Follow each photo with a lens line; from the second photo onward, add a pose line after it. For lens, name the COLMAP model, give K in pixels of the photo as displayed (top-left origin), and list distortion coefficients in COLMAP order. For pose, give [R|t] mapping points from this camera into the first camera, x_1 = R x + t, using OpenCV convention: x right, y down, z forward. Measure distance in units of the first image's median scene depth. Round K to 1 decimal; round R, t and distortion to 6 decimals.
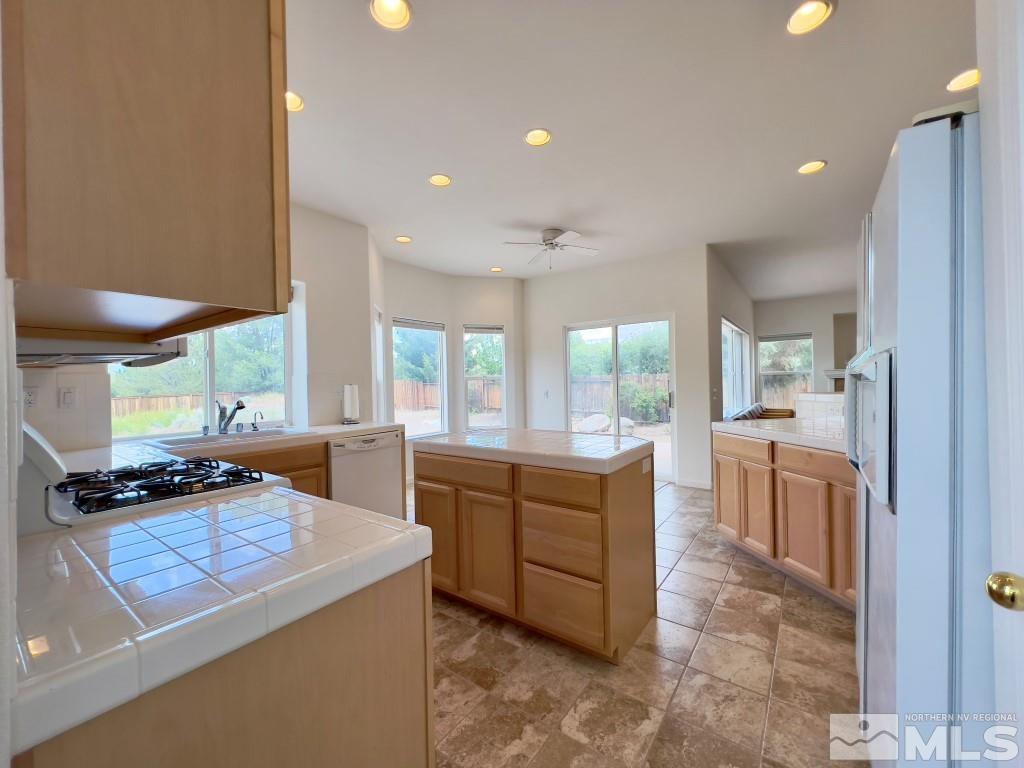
lens RADIAL K [[410.8, 0, 510.5], [0, 410.8, 382.0], [0, 0, 1]] dist [-0.000583, 0.000355]
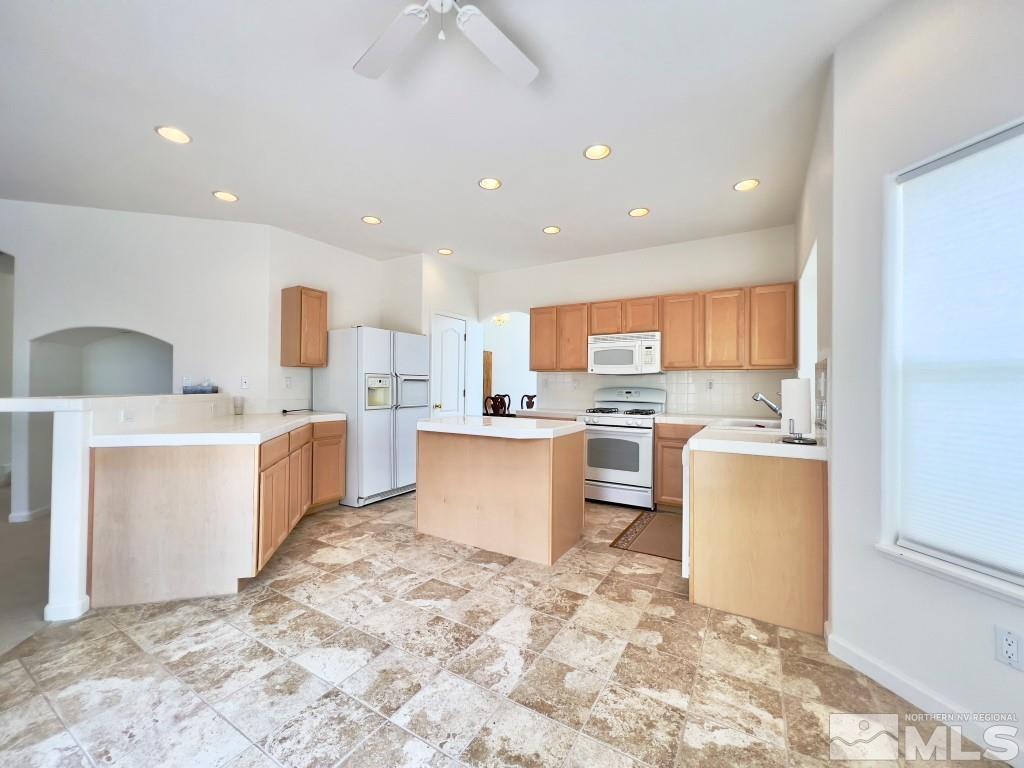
lens RADIAL K [[410.8, 0, 510.5], [0, 410.8, 382.0], [0, 0, 1]] dist [-0.000583, 0.000355]
pose [[-0.995683, 0.011413, -0.092115, 0.143487], [0.011827, 0.999922, -0.003950, 0.016143], [0.092062, -0.005023, -0.995741, 2.610602]]
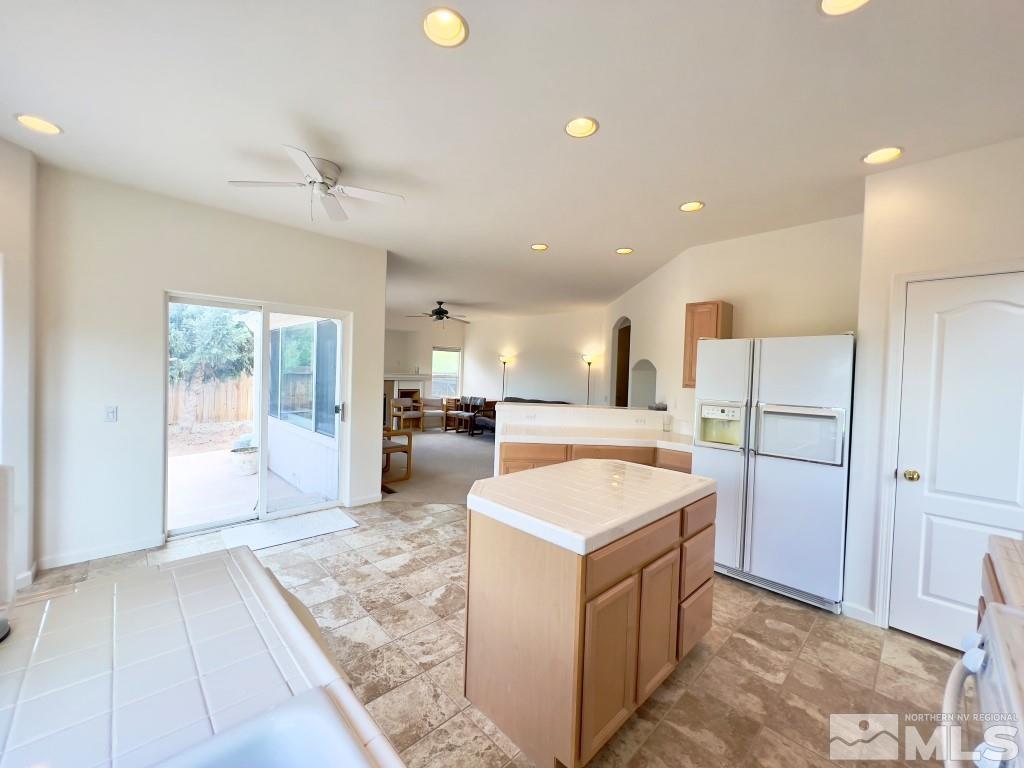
lens RADIAL K [[410.8, 0, 510.5], [0, 410.8, 382.0], [0, 0, 1]] dist [-0.000583, 0.000355]
pose [[0.164796, 0.004349, 0.986318, -0.921044], [-0.035330, 0.999375, 0.001497, -0.077567], [-0.985695, -0.035093, 0.164846, 1.145569]]
